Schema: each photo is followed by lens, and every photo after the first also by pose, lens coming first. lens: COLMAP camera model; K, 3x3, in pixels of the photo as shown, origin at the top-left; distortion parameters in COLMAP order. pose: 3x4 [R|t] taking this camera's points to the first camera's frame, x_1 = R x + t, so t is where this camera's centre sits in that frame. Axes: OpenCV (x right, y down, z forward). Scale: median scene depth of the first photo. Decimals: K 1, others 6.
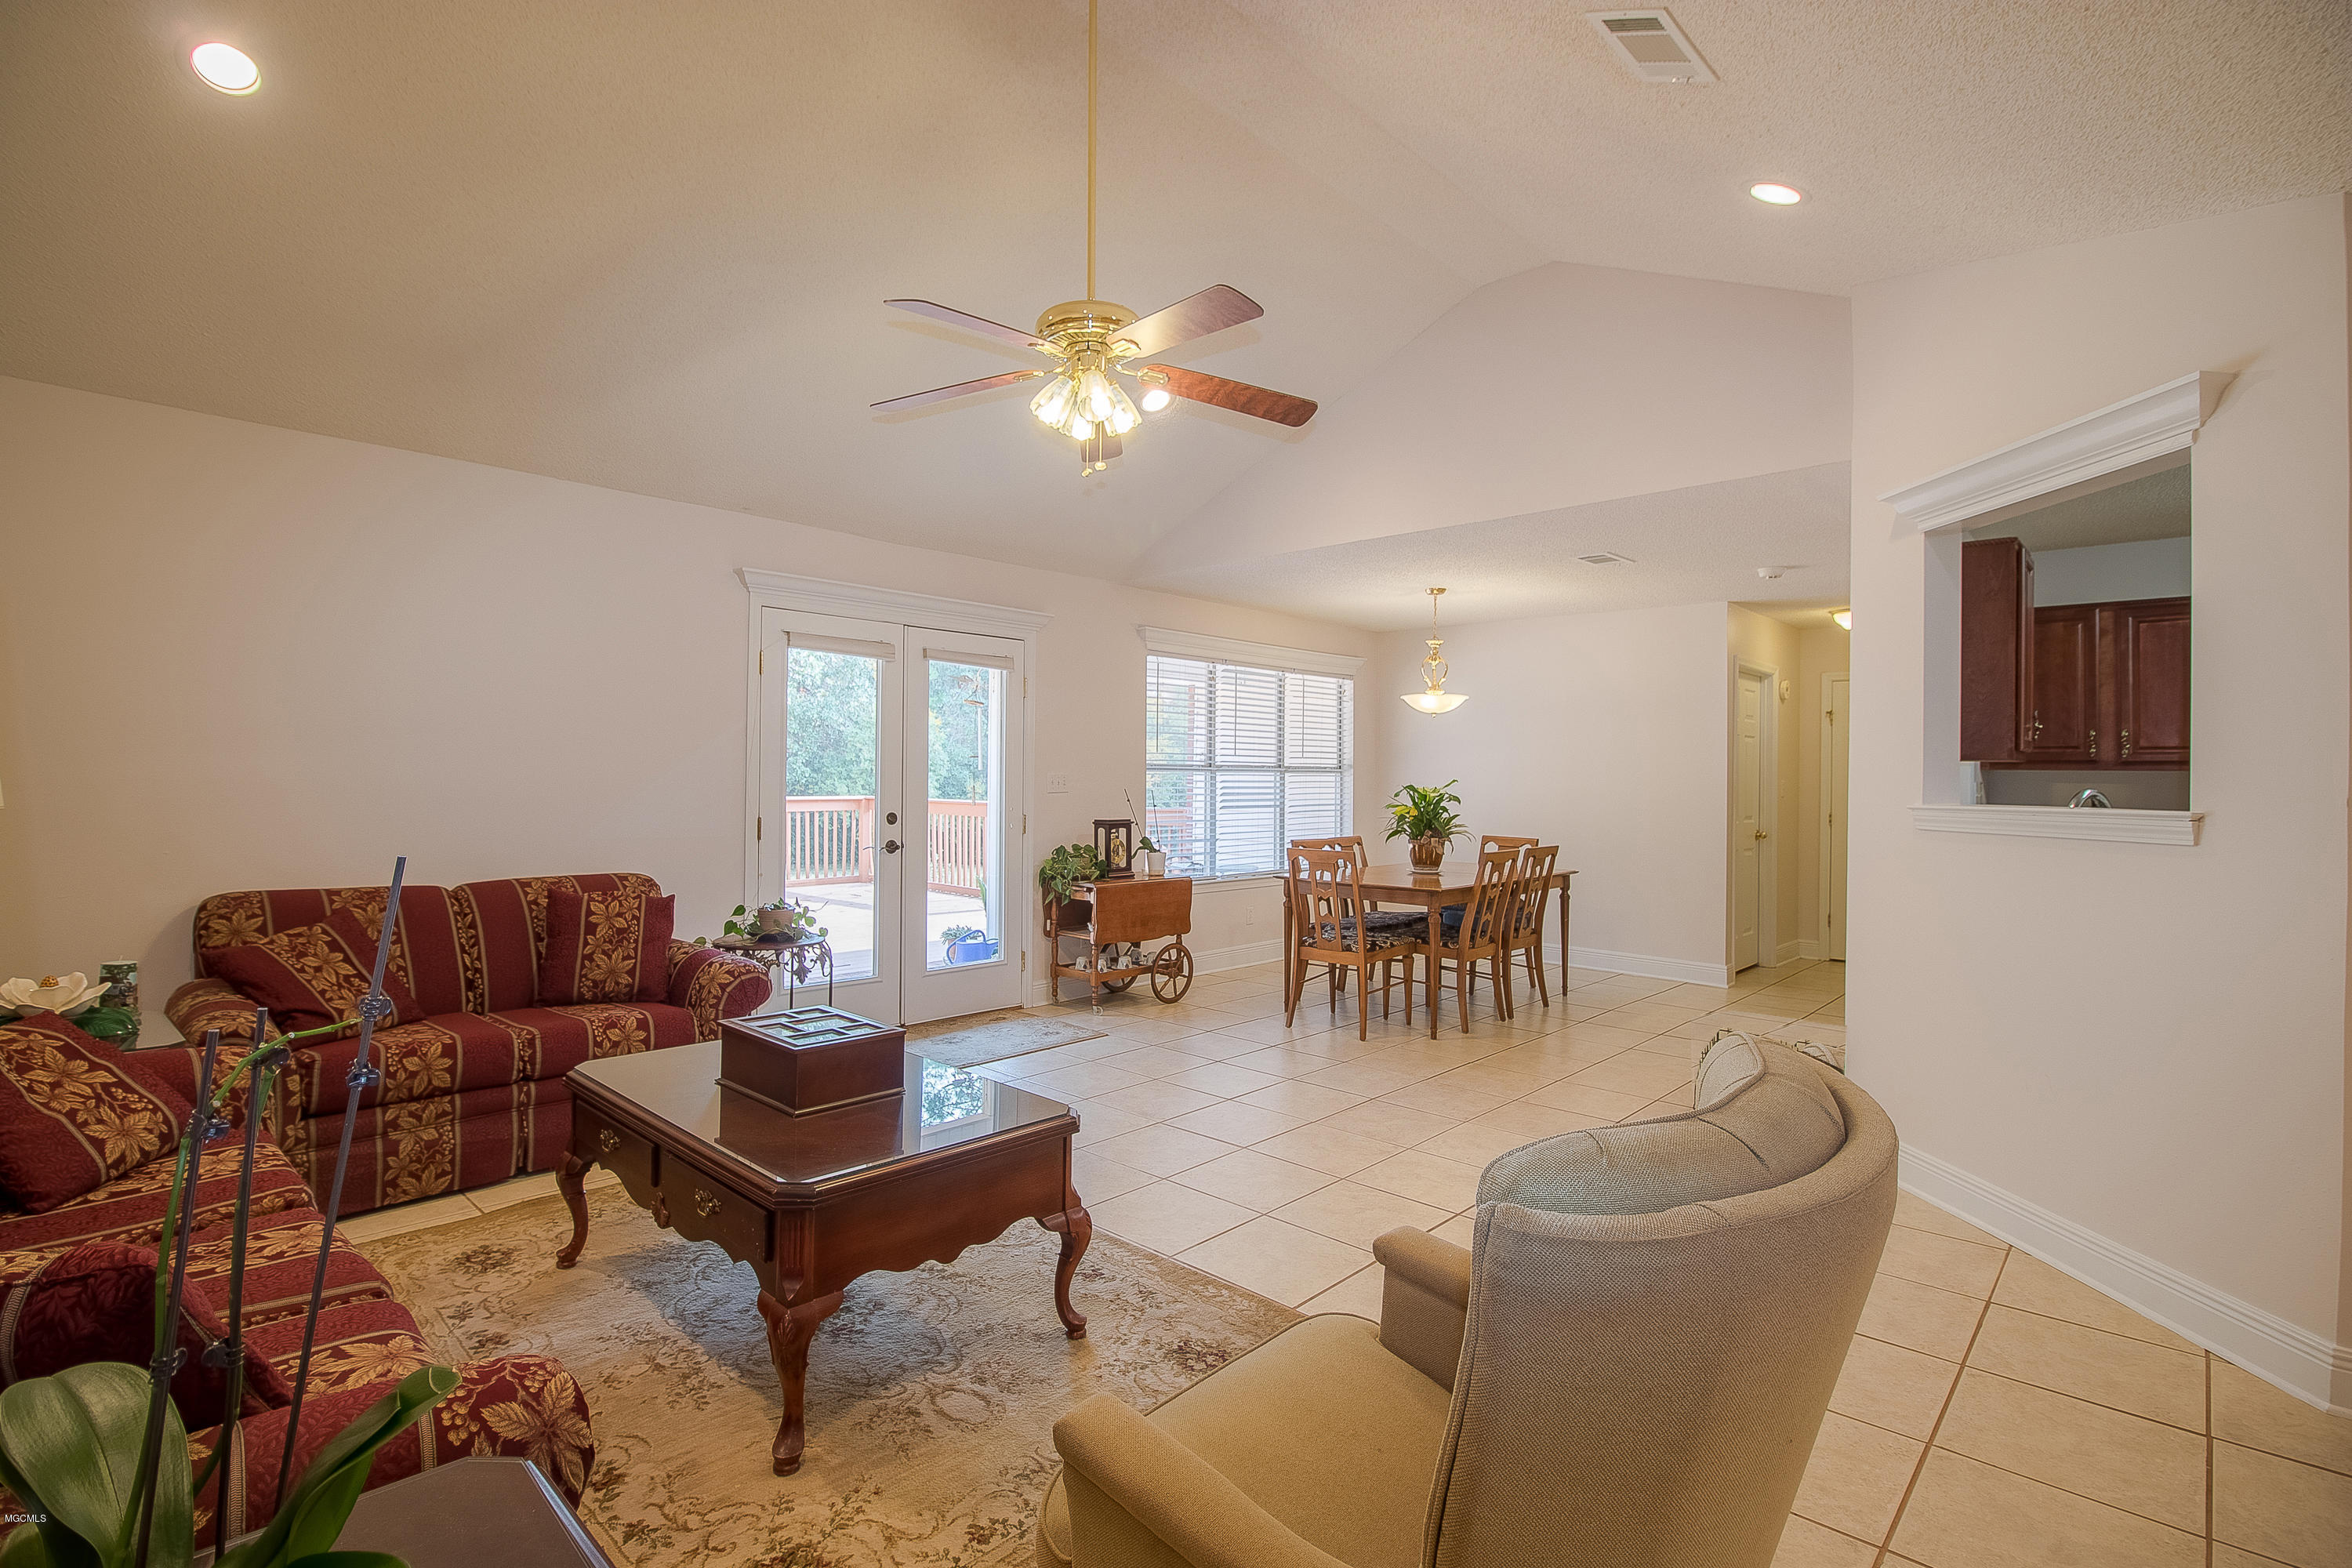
lens RADIAL K [[1093.4, 0, 1158.2], [0, 1093.4, 775.8], [0, 0, 1]] dist [-0.004964, -0.000859]
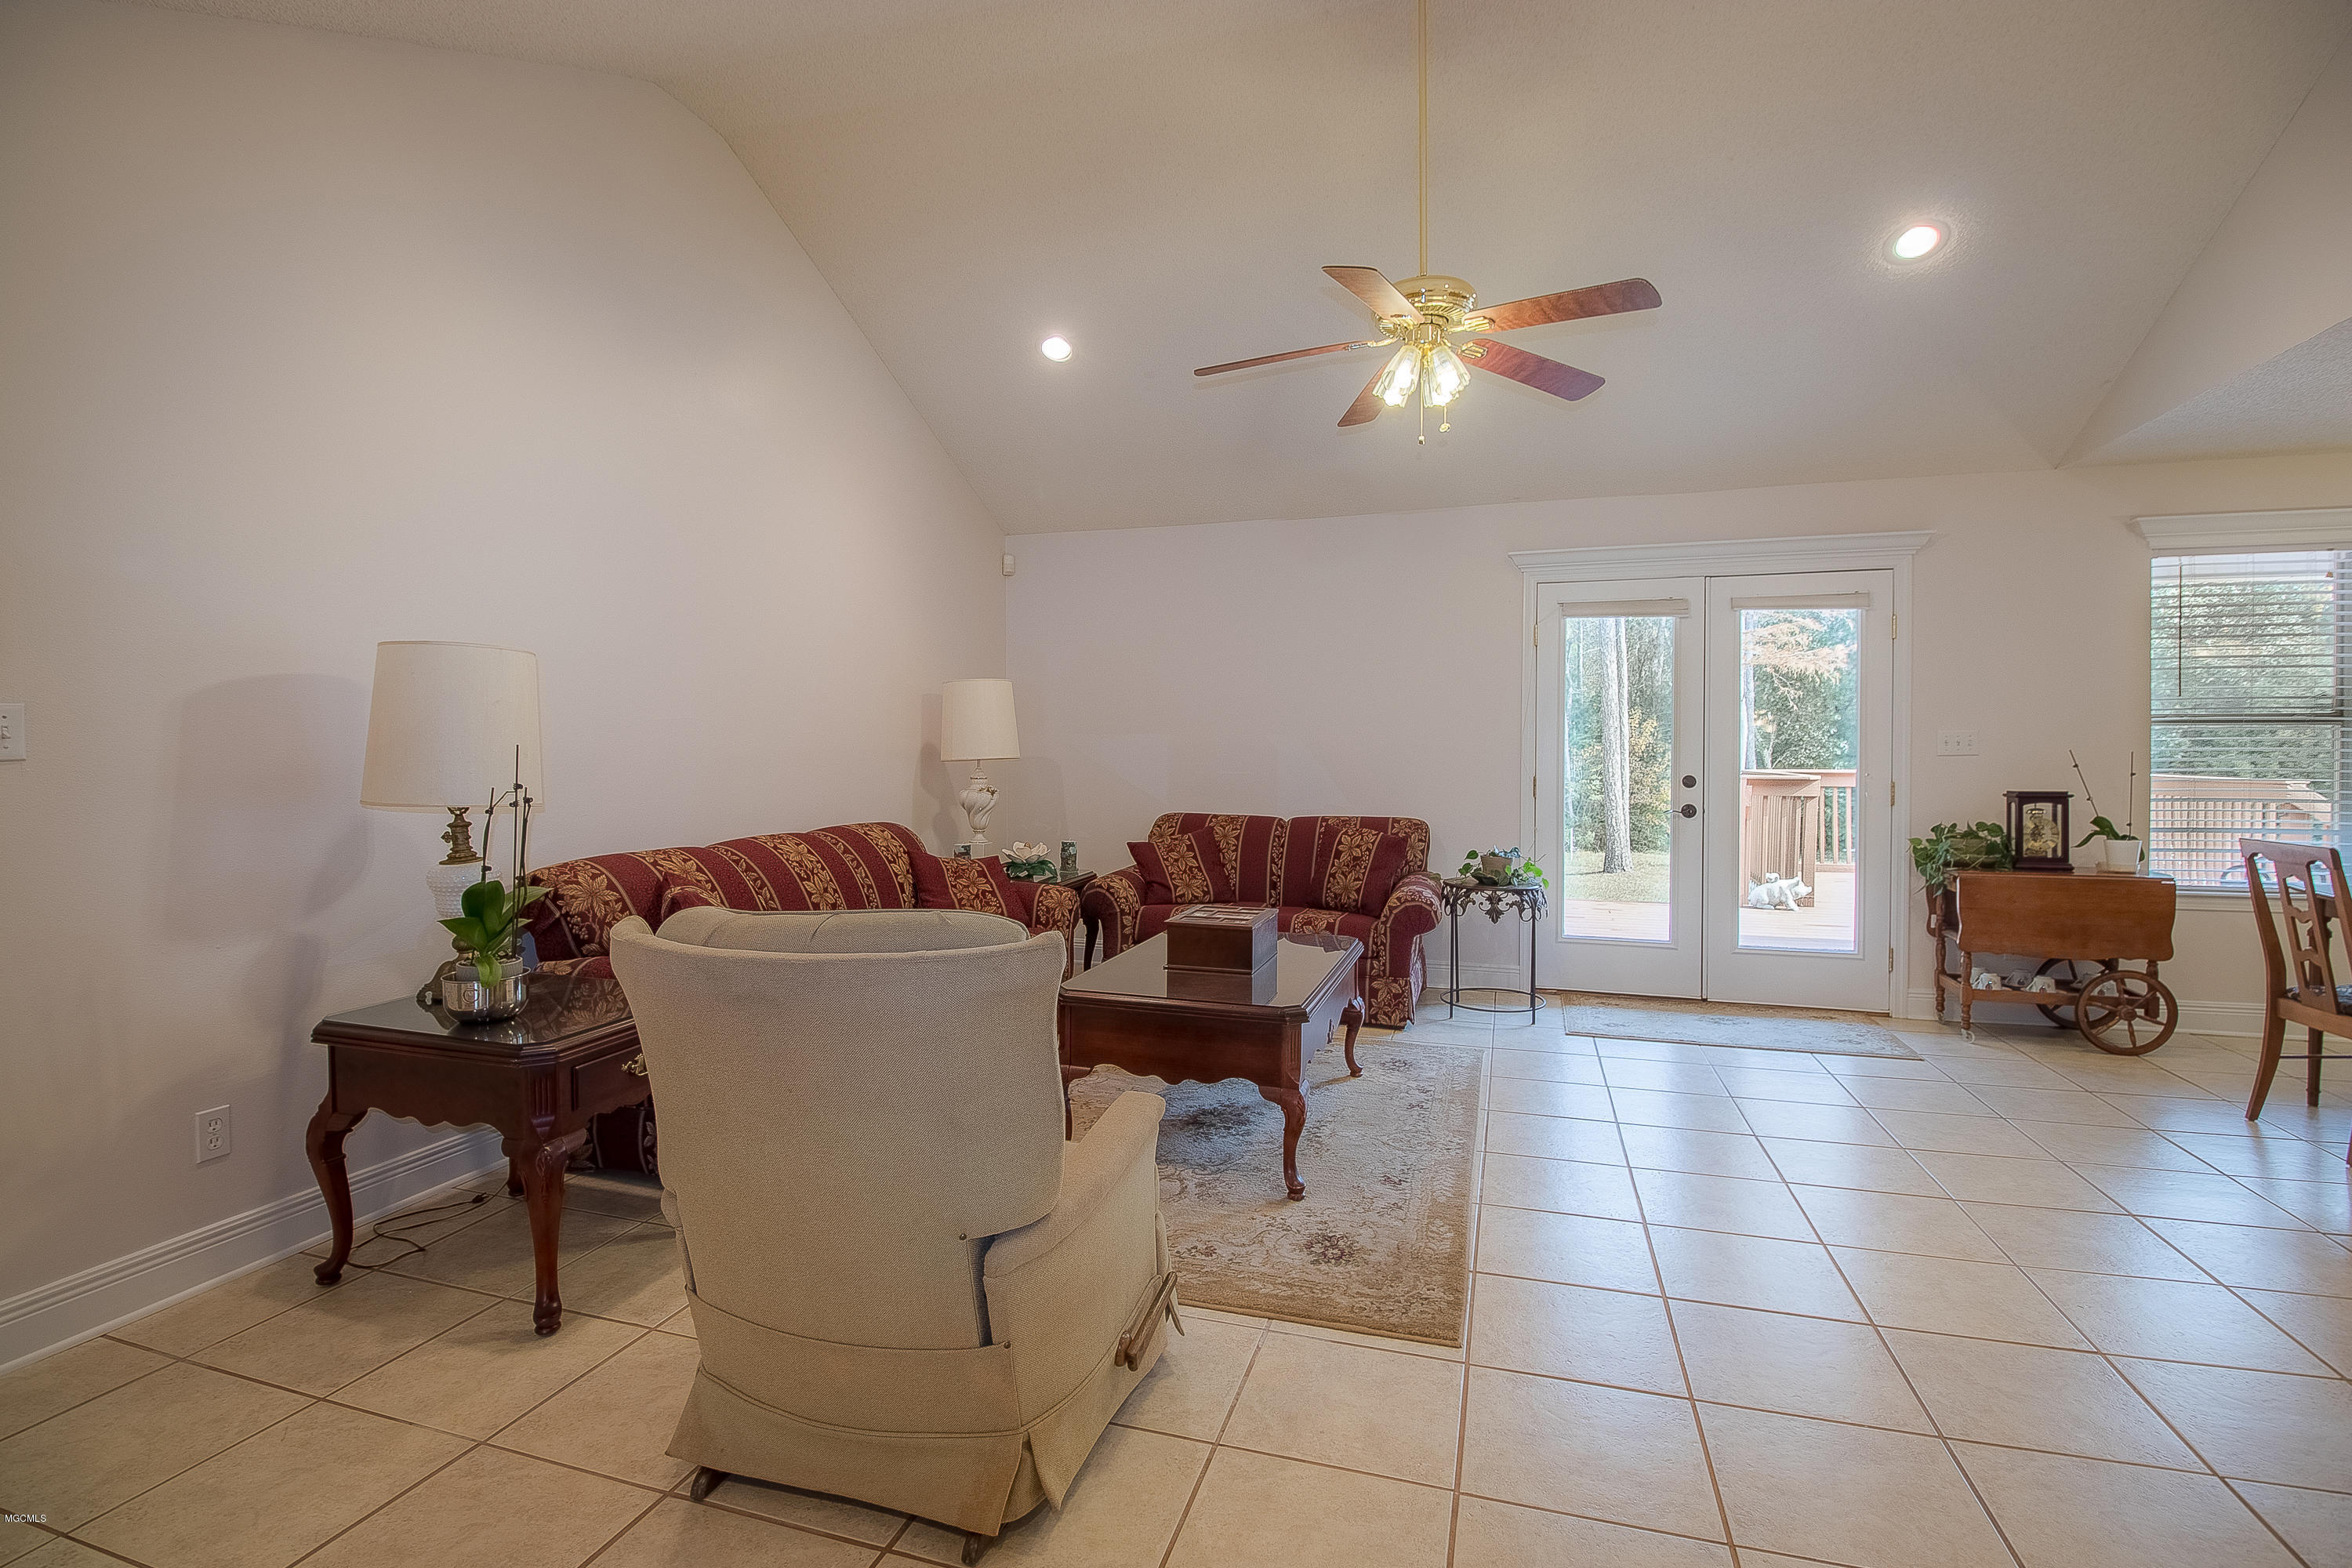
lens RADIAL K [[1093.4, 0, 1153.6], [0, 1093.4, 777.7], [0, 0, 1]] dist [-0.004964, -0.000859]
pose [[0.438852, 0.012382, -0.898474, 0.409207], [0.006562, 0.999834, 0.016984, 0.016232], [0.898536, -0.013349, 0.438698, 0.155788]]
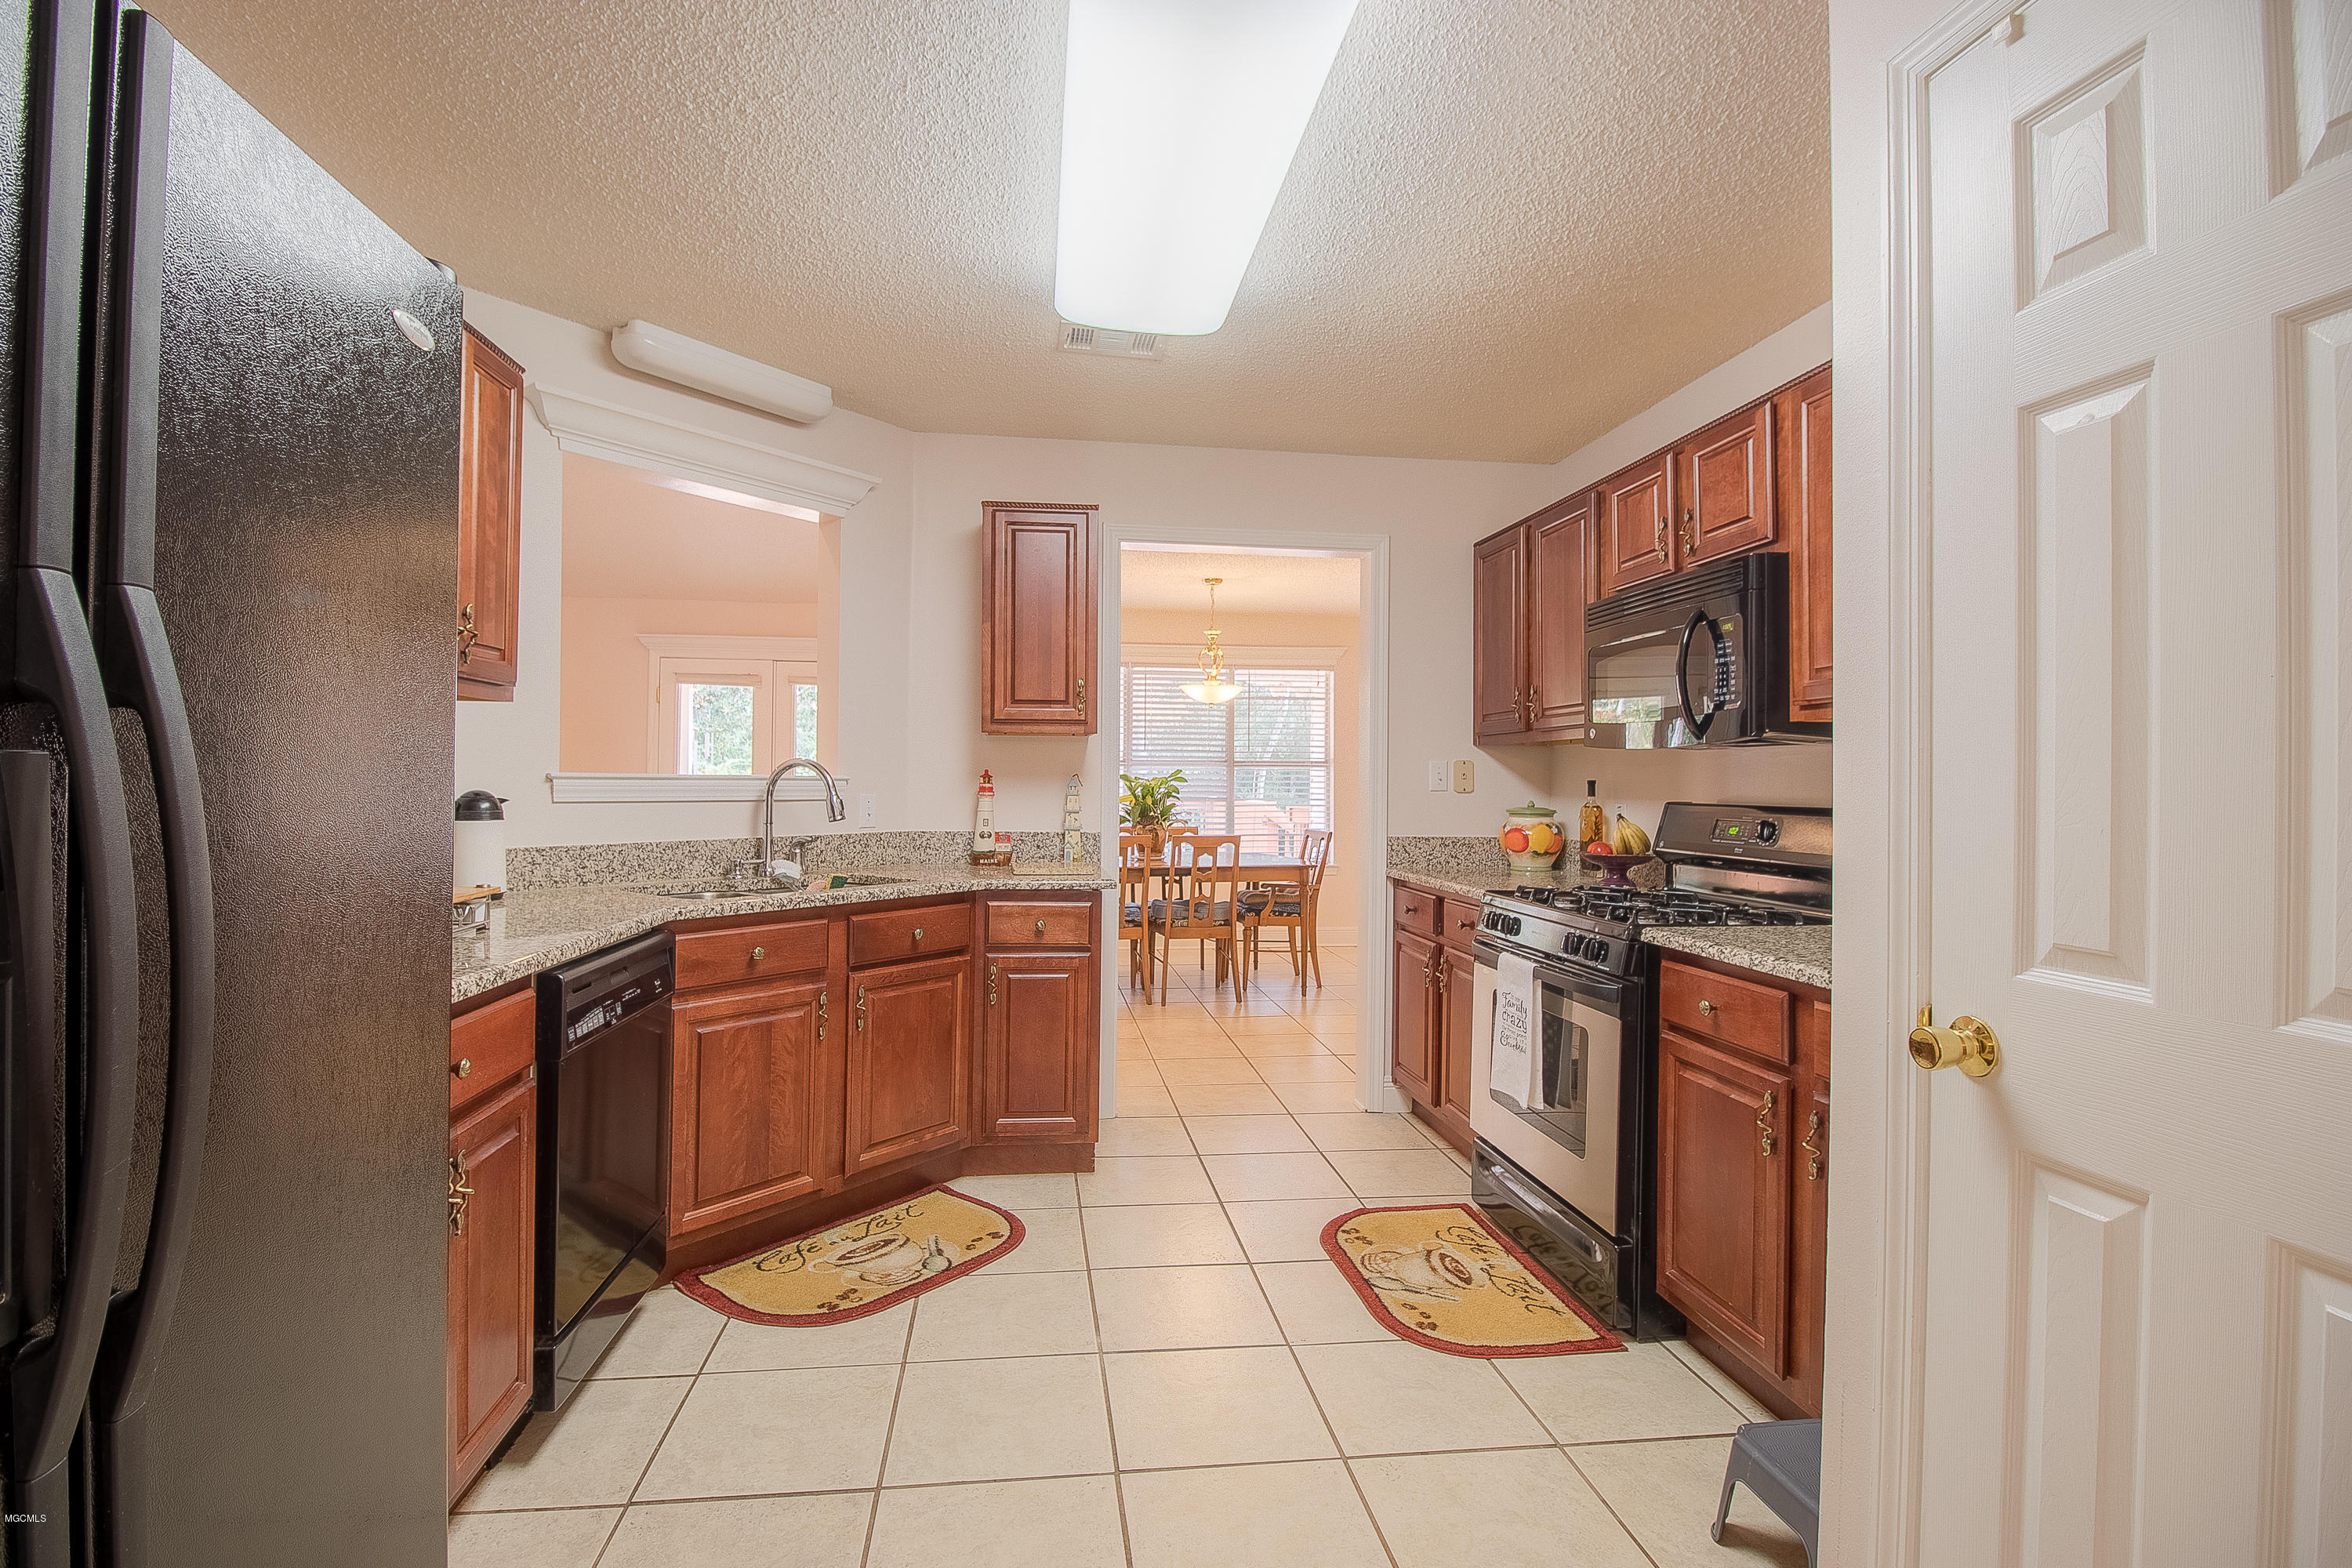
lens RADIAL K [[1093.4, 0, 1169.9], [0, 1093.4, 768.4], [0, 0, 1]] dist [-0.004964, -0.000859]
pose [[0.780137, -0.009718, -0.625533, 1.015170], [0.002662, 0.999922, -0.012214, 0.015706], [0.625603, 0.007863, 0.780102, 0.240584]]
